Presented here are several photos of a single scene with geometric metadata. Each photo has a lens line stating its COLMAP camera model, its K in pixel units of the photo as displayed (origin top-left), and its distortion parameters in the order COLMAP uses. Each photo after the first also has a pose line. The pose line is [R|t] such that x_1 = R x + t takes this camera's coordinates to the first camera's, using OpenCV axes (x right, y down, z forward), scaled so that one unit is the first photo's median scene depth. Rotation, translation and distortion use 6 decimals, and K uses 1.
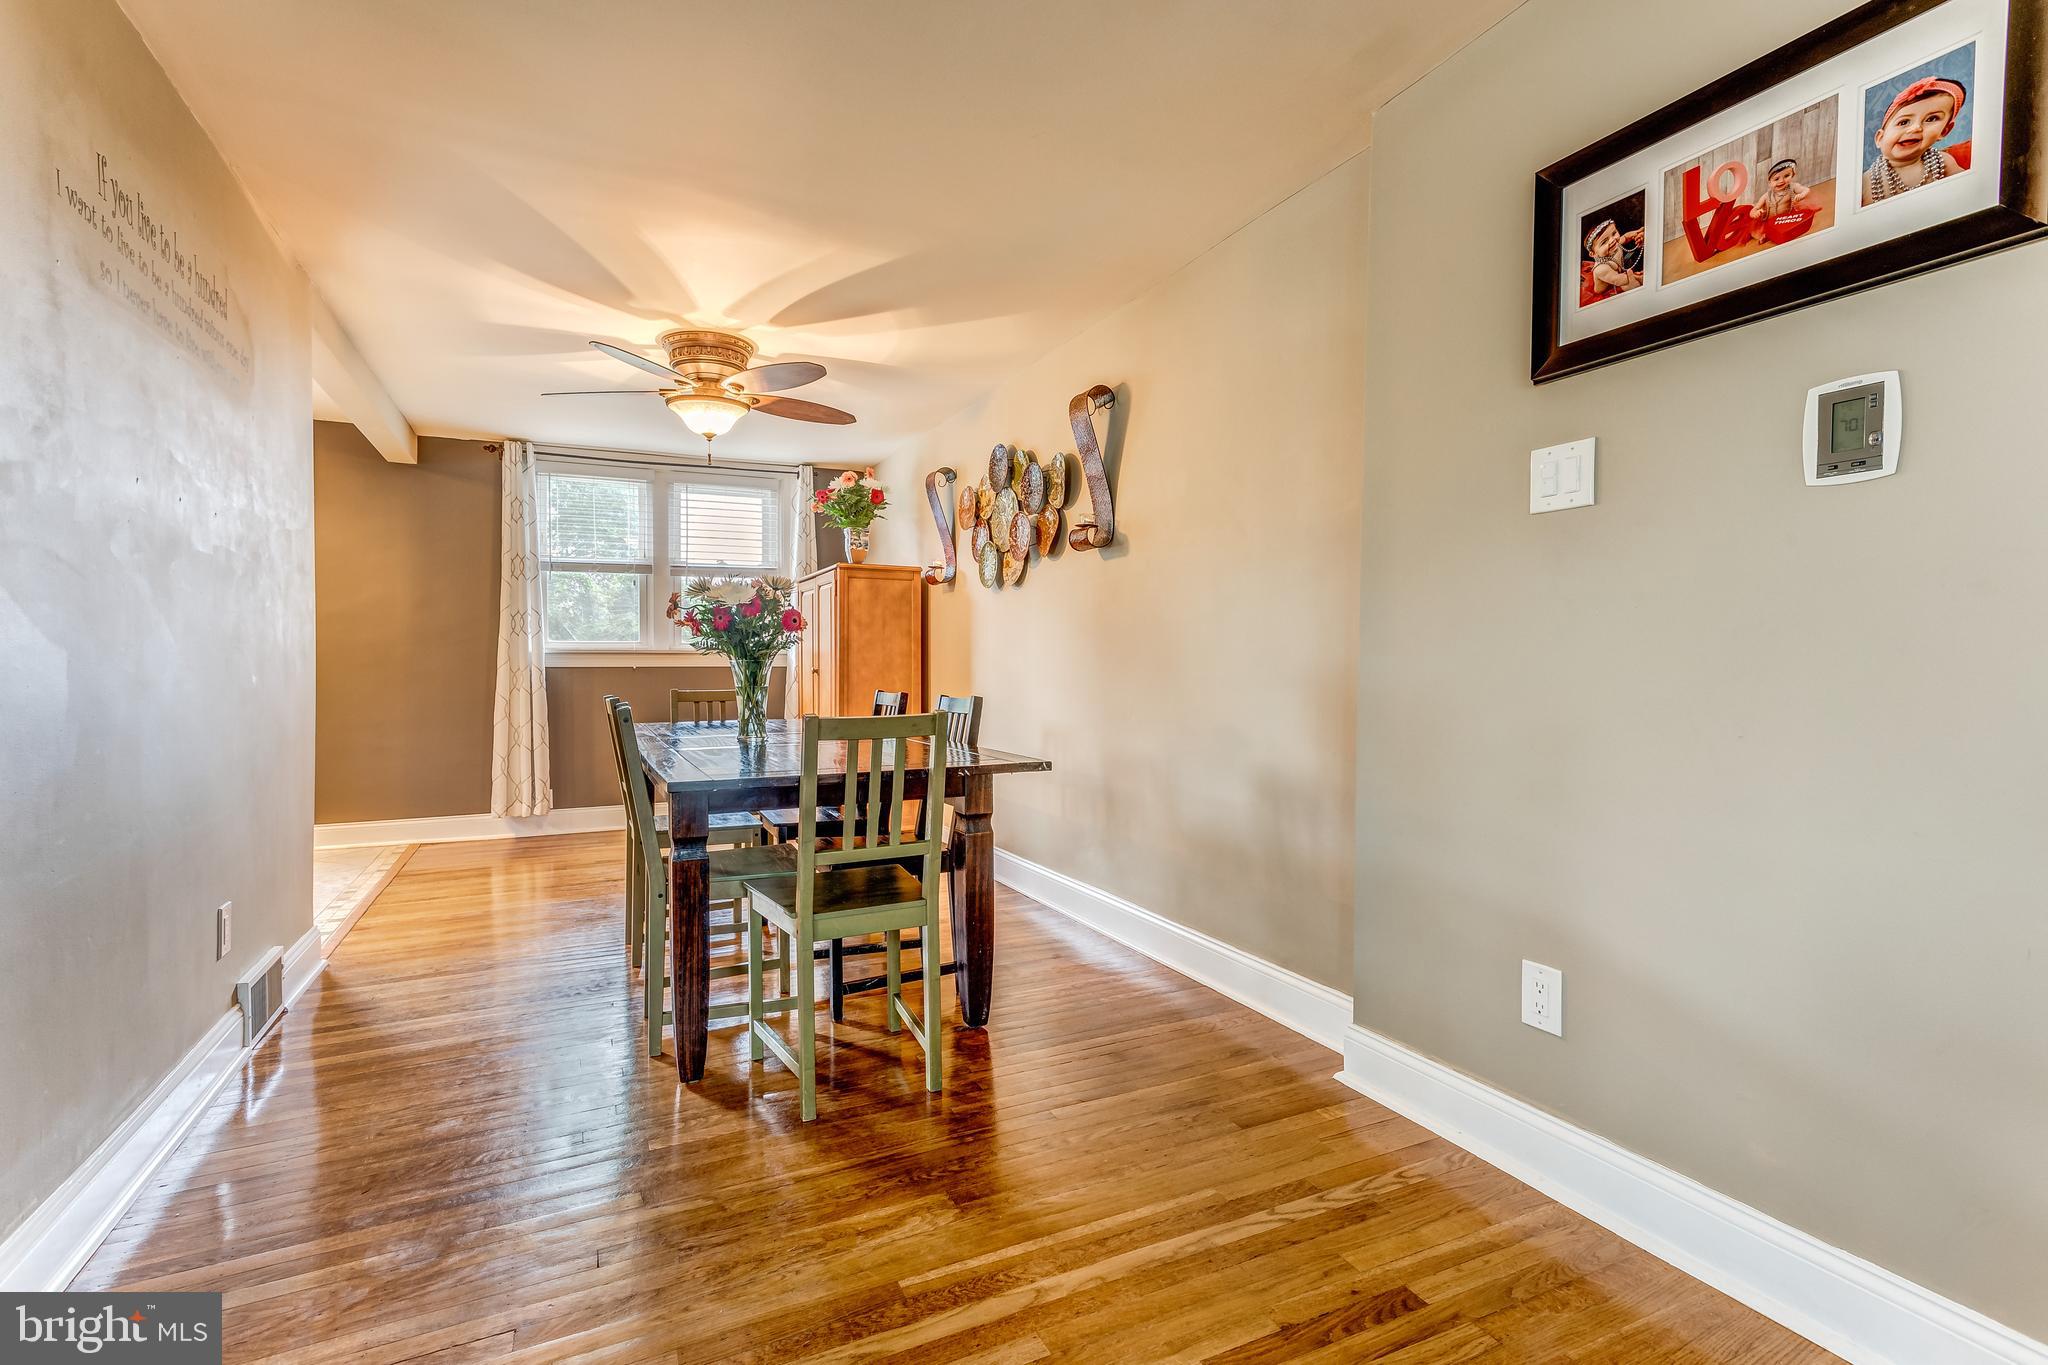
lens RADIAL K [[960.8, 0, 1021.1], [0, 960.8, 671.4], [0, 0, 1]] dist [0.027315, 0.000733]
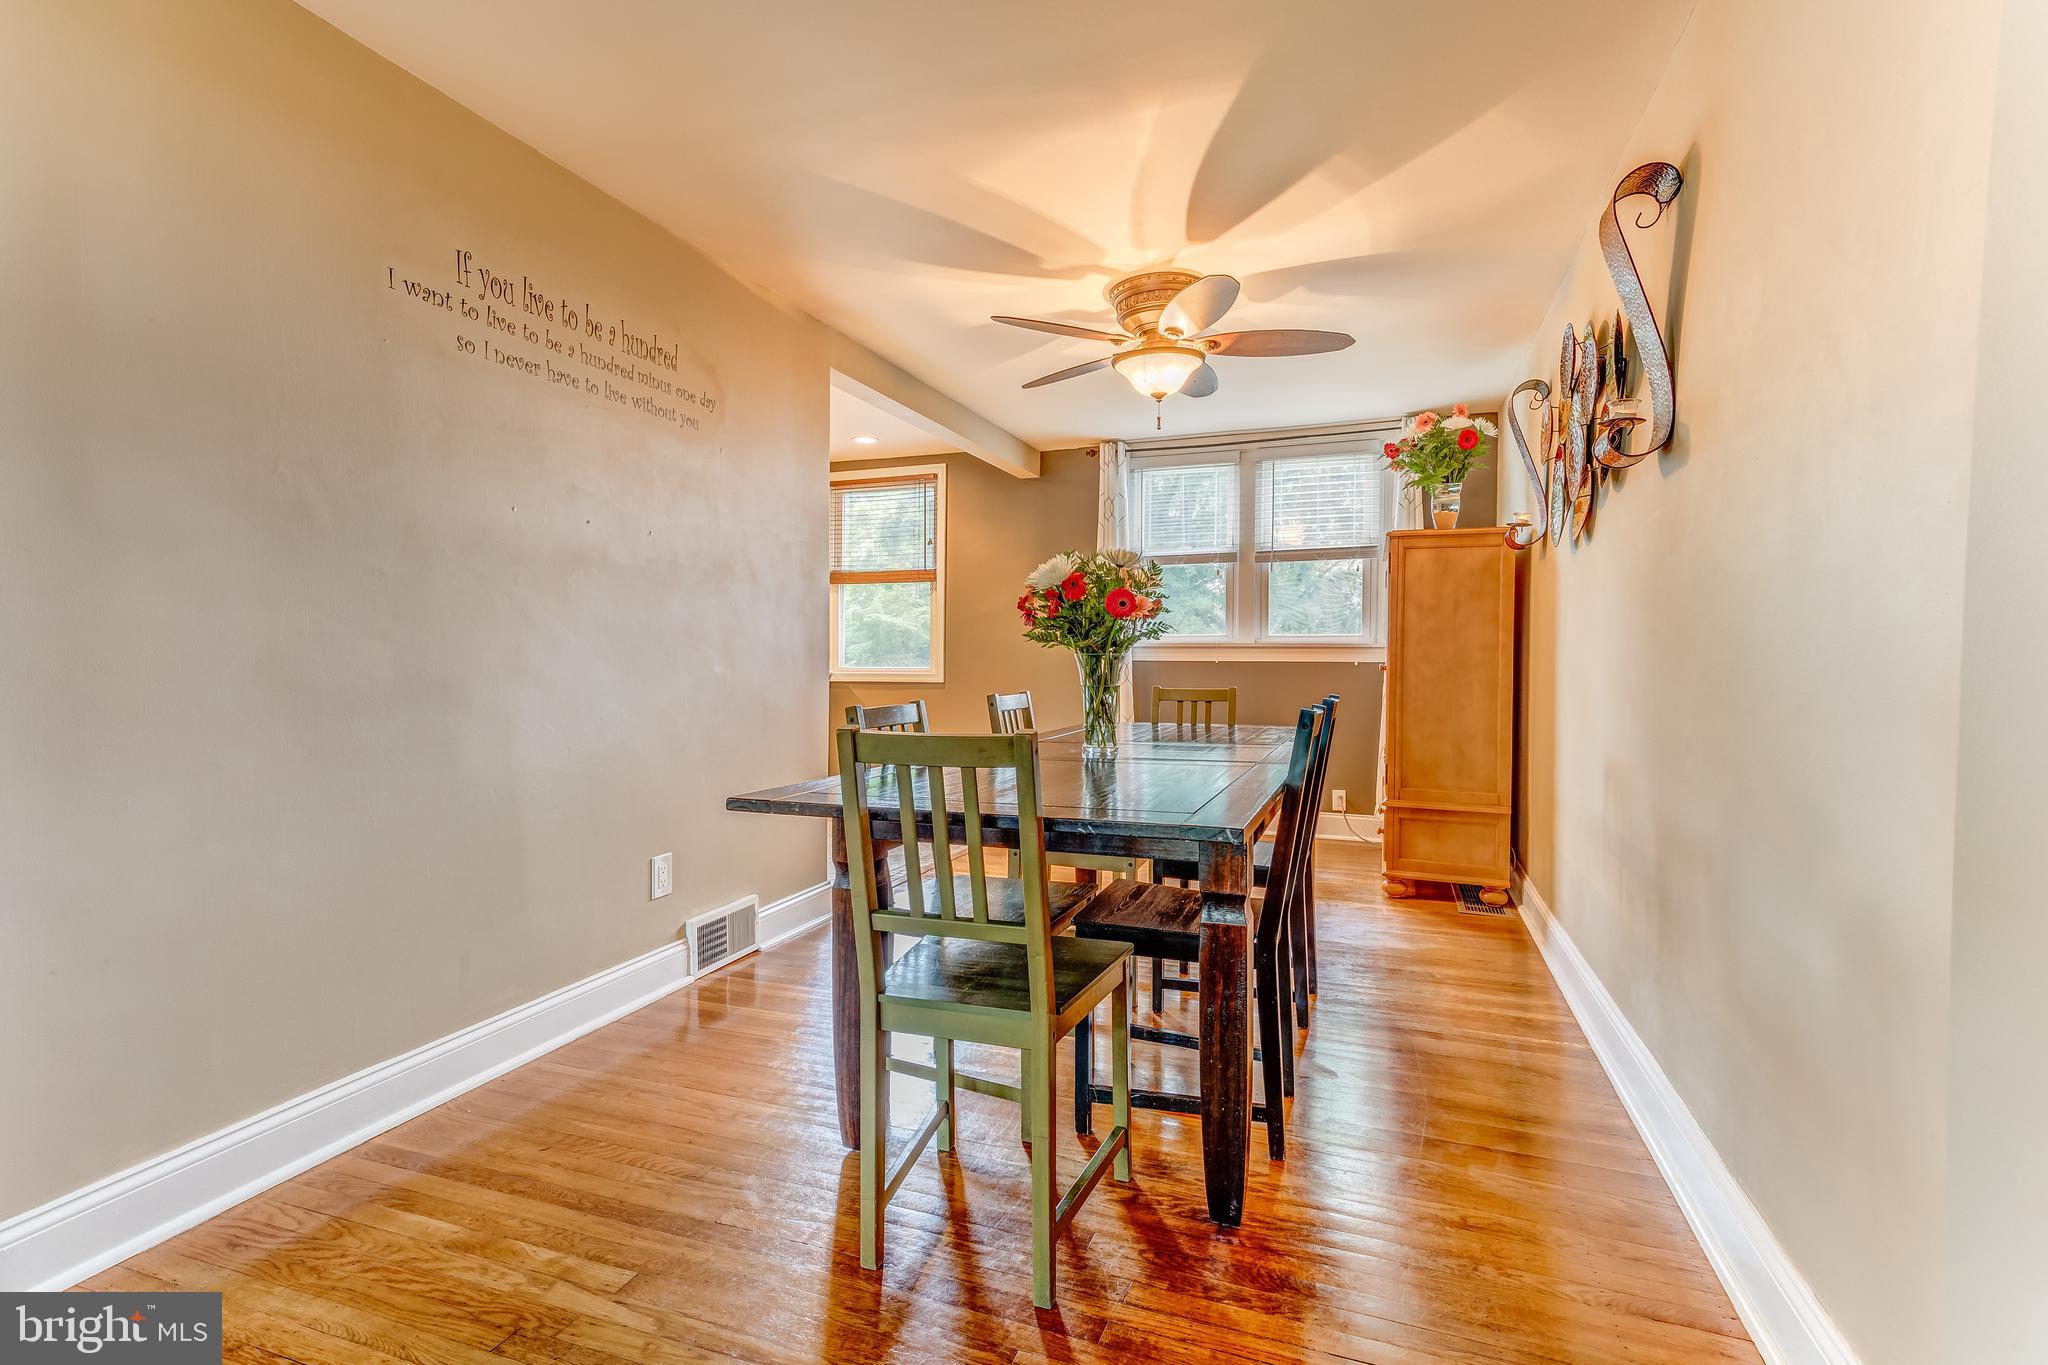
lens RADIAL K [[960.8, 0, 1021.1], [0, 960.8, 671.4], [0, 0, 1]] dist [0.027315, 0.000733]
pose [[0.694150, 0.015556, -0.719662, 0.227230], [-0.011692, 0.999878, 0.010335, -0.003948], [0.719735, 0.001240, 0.694248, 0.318569]]
